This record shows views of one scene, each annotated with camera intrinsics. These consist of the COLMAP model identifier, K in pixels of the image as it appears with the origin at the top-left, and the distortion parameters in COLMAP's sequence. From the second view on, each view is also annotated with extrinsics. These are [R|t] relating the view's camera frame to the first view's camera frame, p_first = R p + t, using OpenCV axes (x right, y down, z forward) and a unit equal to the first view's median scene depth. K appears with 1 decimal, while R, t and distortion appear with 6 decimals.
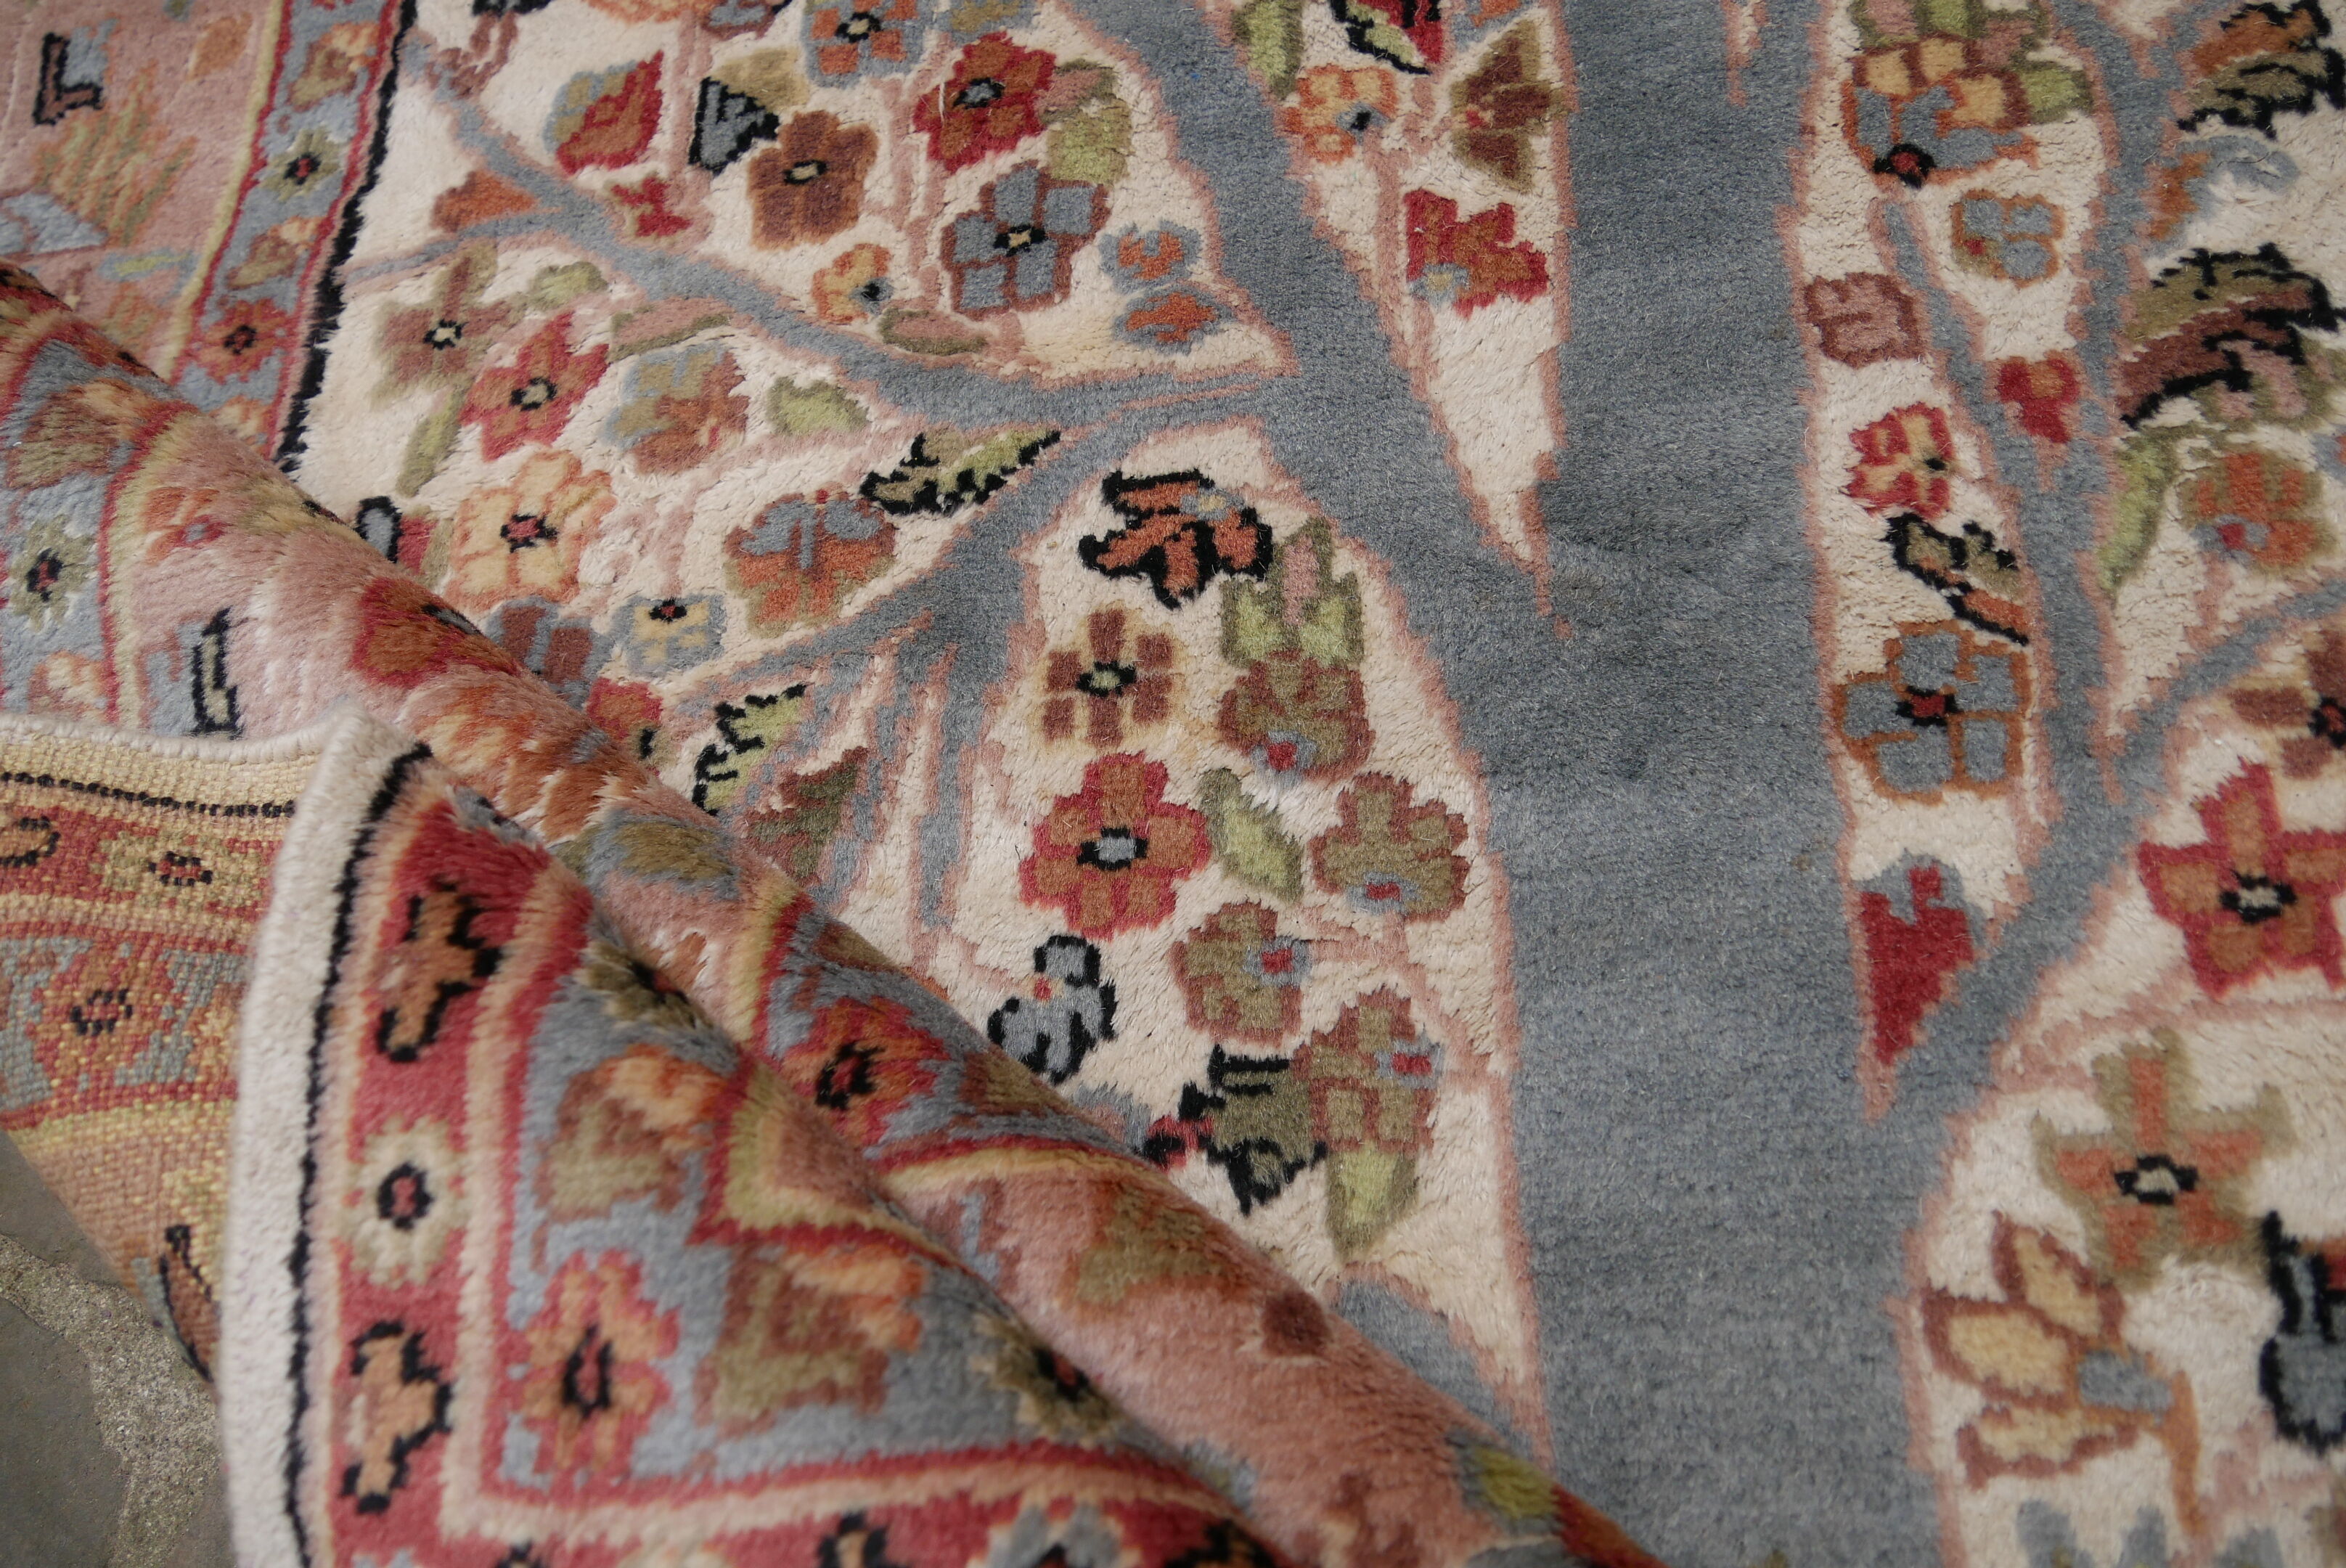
lens RADIAL K [[1983.7, 0, 1172.2], [0, 1983.7, 800.1], [0, 0, 1]] dist [-0.062873, 0.031396]
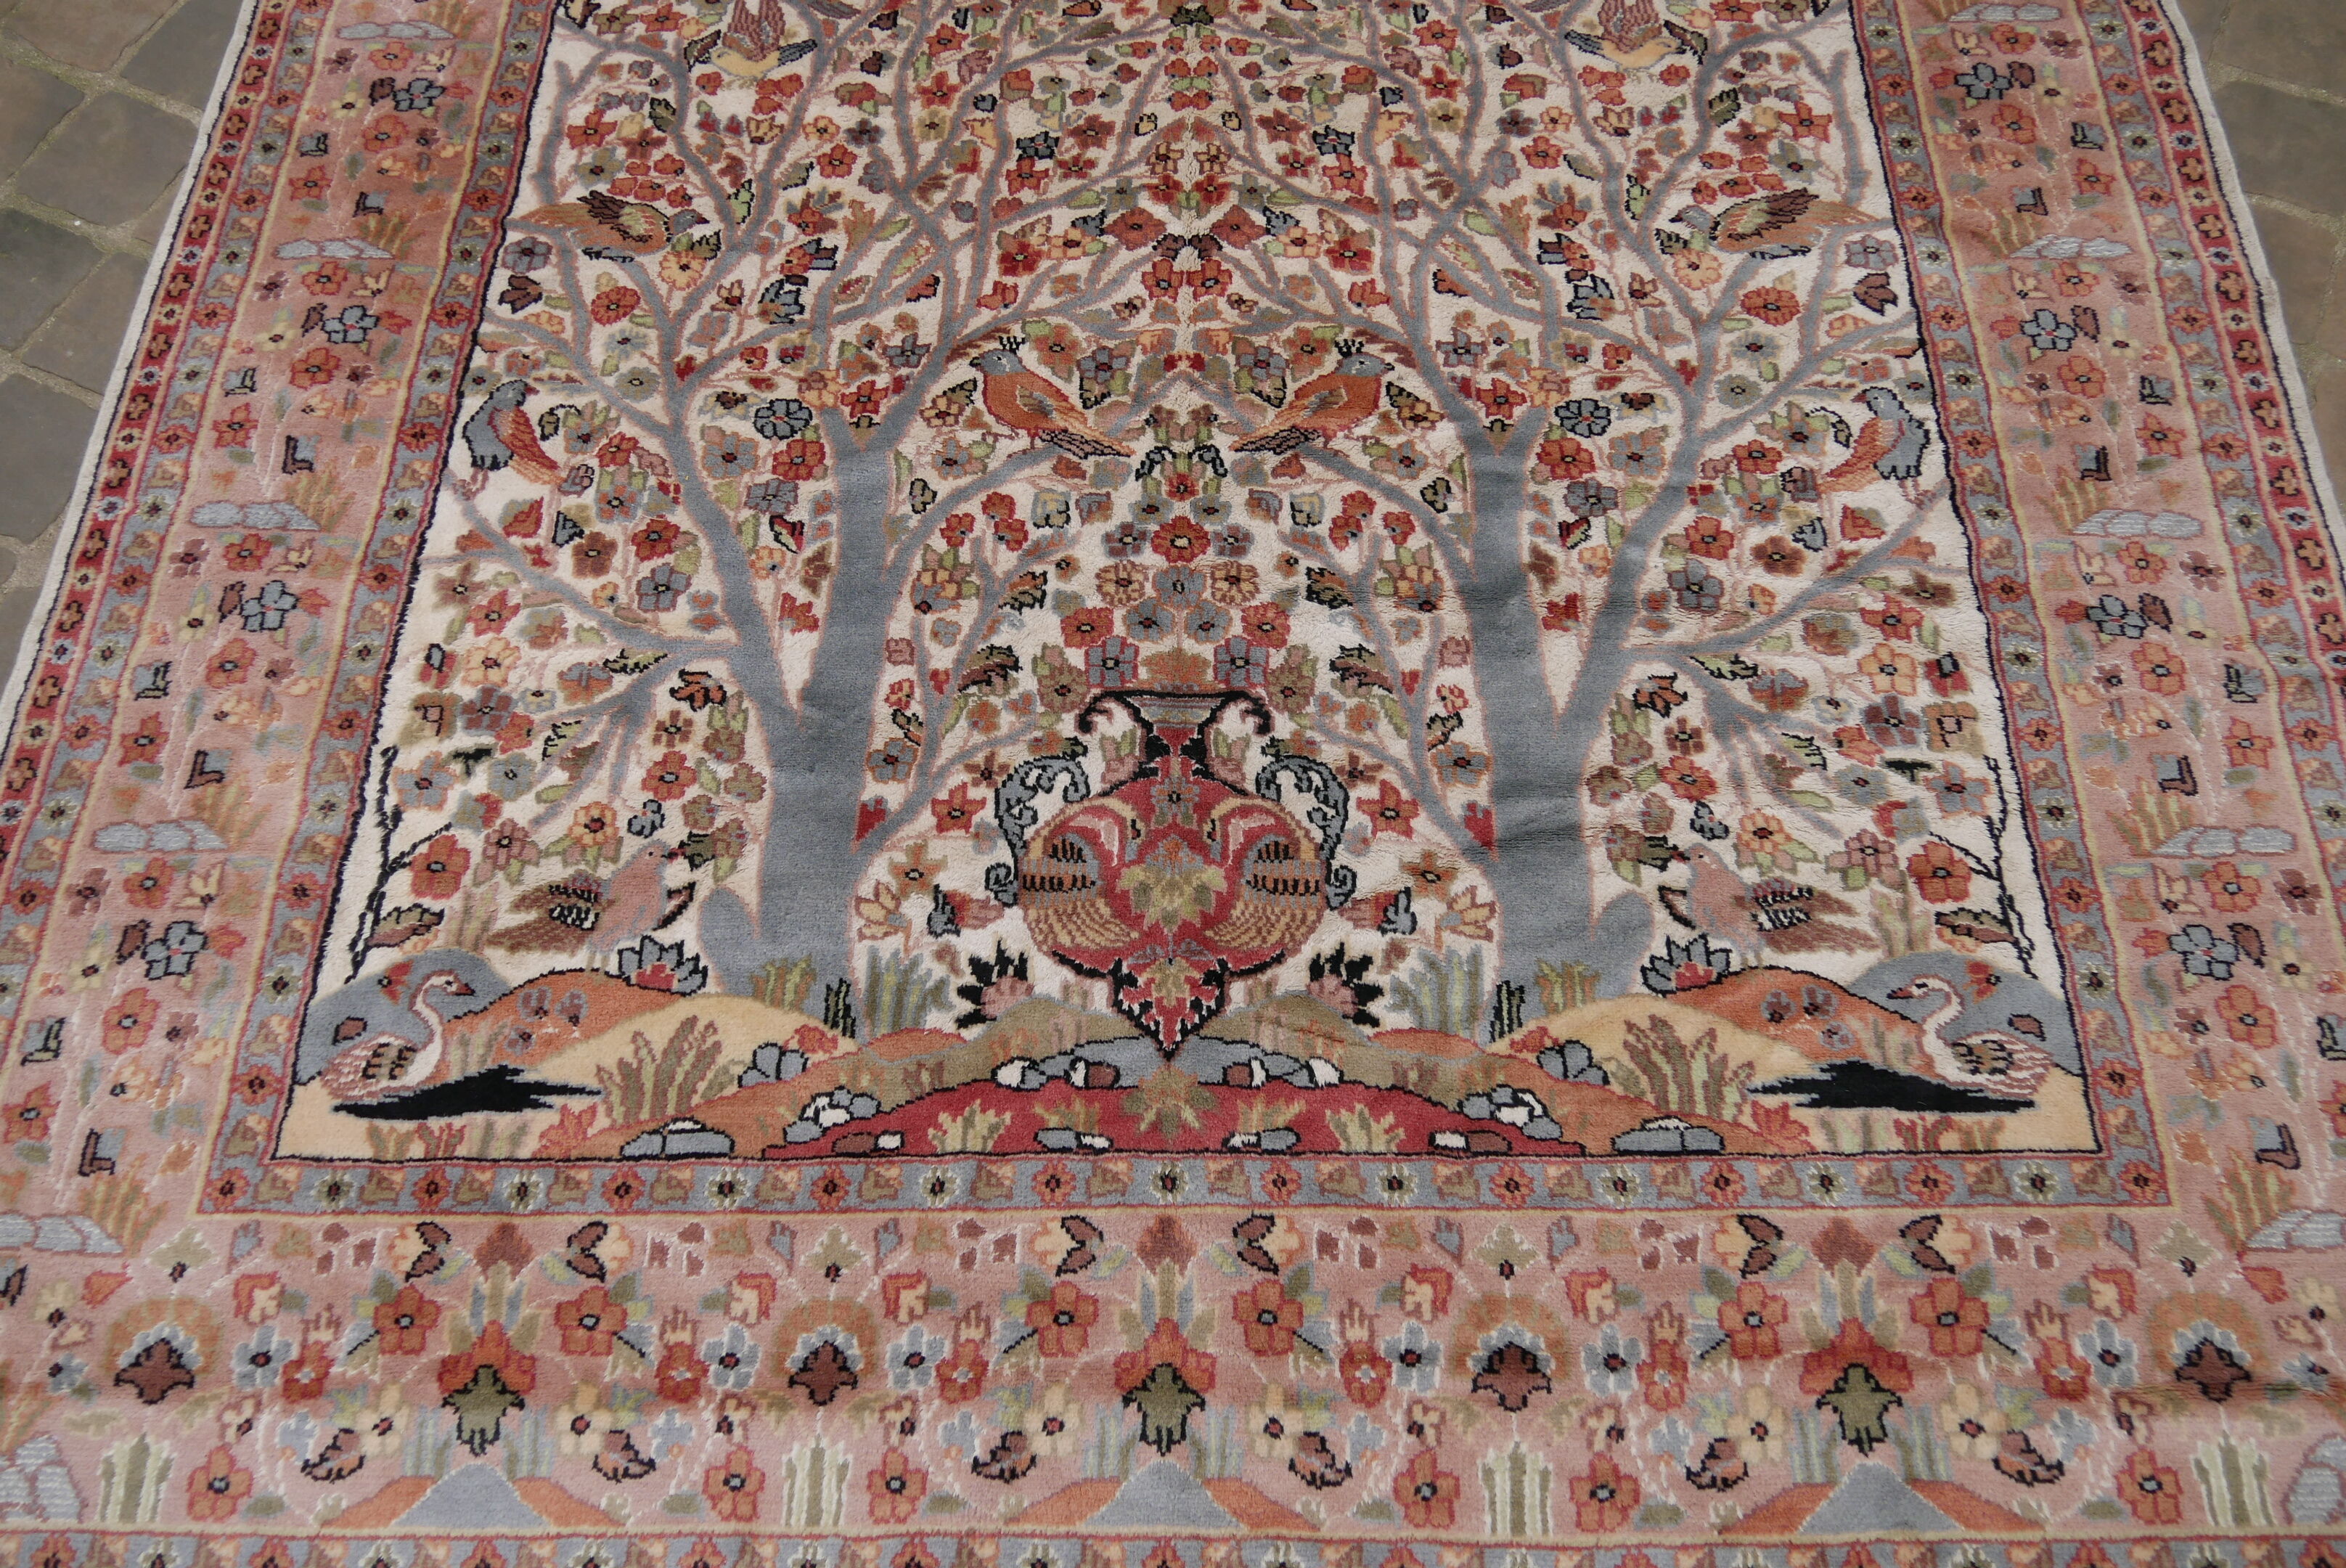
lens RADIAL K [[2059.9, 0, 1184.2], [0, 2059.9, 780.9], [0, 0, 1]] dist [-0.056589, 0.023832]
pose [[0.976264, 0.105477, 0.189167, 0.173353], [-0.094696, 0.993370, -0.065177, 0.180137], [-0.194787, 0.045717, 0.979780, -2.728272]]
